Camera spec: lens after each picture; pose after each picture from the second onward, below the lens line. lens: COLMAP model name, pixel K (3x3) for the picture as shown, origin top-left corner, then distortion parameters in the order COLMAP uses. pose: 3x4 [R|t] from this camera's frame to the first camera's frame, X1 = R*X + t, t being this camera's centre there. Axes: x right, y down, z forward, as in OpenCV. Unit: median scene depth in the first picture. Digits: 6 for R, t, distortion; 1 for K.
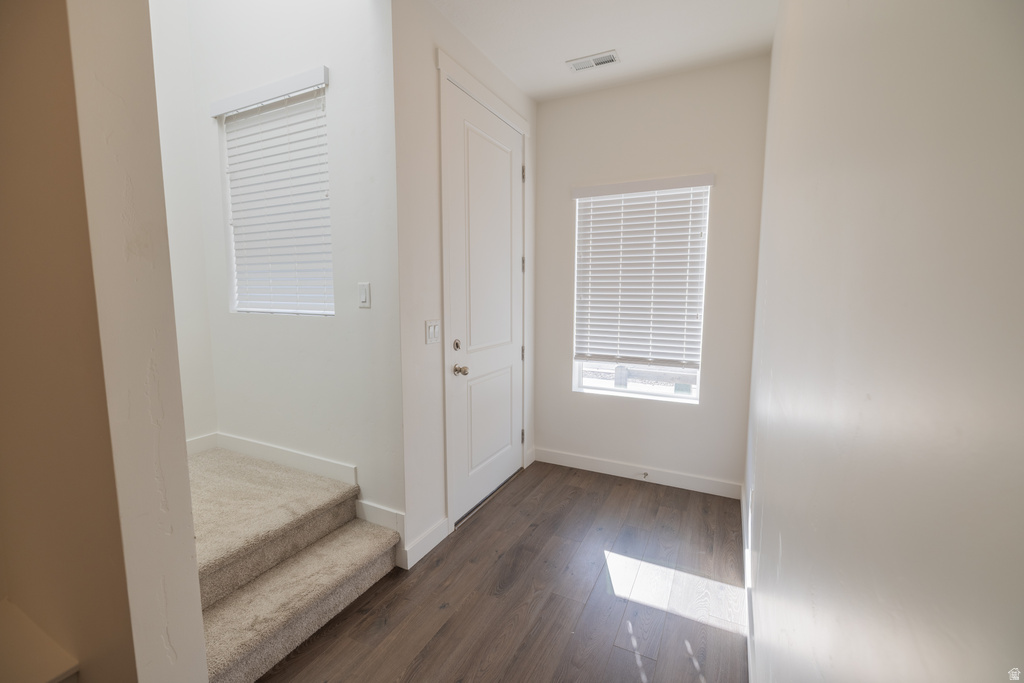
lens RADIAL K [[428.9, 0, 512.9], [0, 428.9, 337.8], [0, 0, 1]] dist [-0.000282, -0.000991]
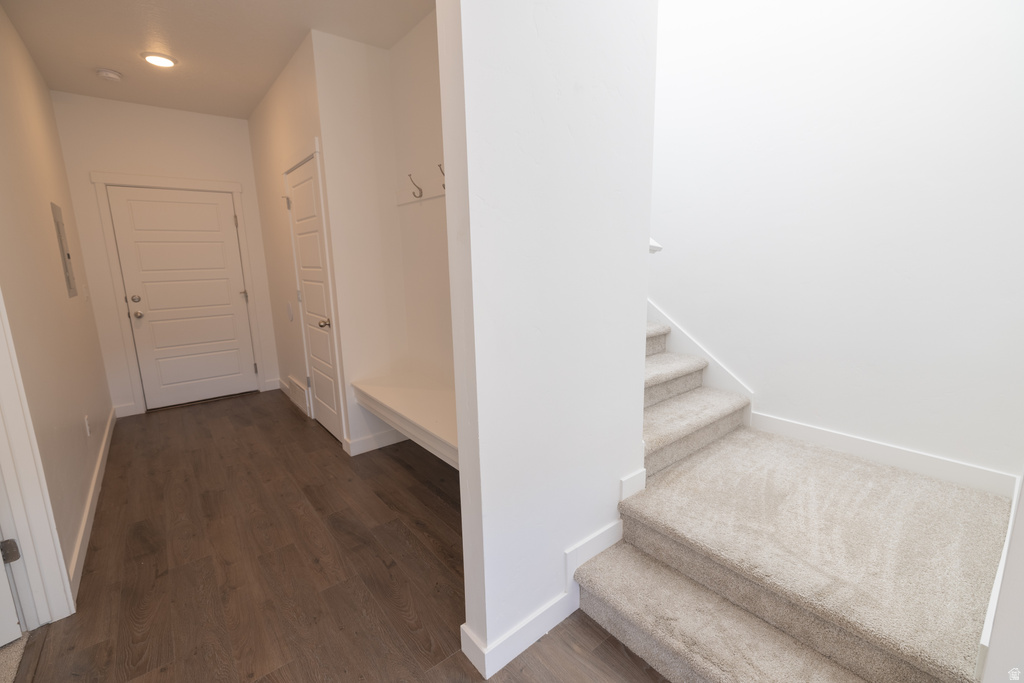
lens RADIAL K [[428.9, 0, 512.9], [0, 428.9, 337.8], [0, 0, 1]] dist [-0.000282, -0.000991]
pose [[-0.399592, 0.168956, -0.900988, 0.211958], [-0.080774, 0.972556, 0.218200, -0.084977], [0.913127, 0.159967, -0.374979, 0.742906]]
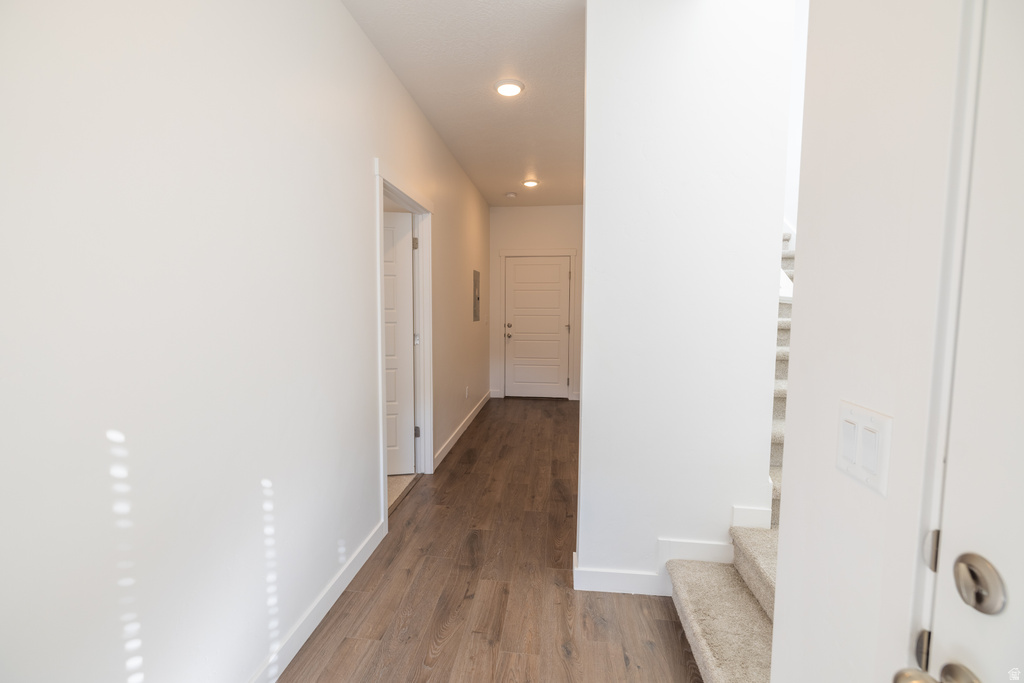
lens RADIAL K [[428.9, 0, 512.9], [0, 428.9, 337.8], [0, 0, 1]] dist [-0.000282, -0.000991]
pose [[-0.936902, 0.015889, -0.349231, 0.203943], [-0.047655, 0.983837, 0.172610, -0.097959], [0.346329, 0.178361, -0.921001, 0.869344]]
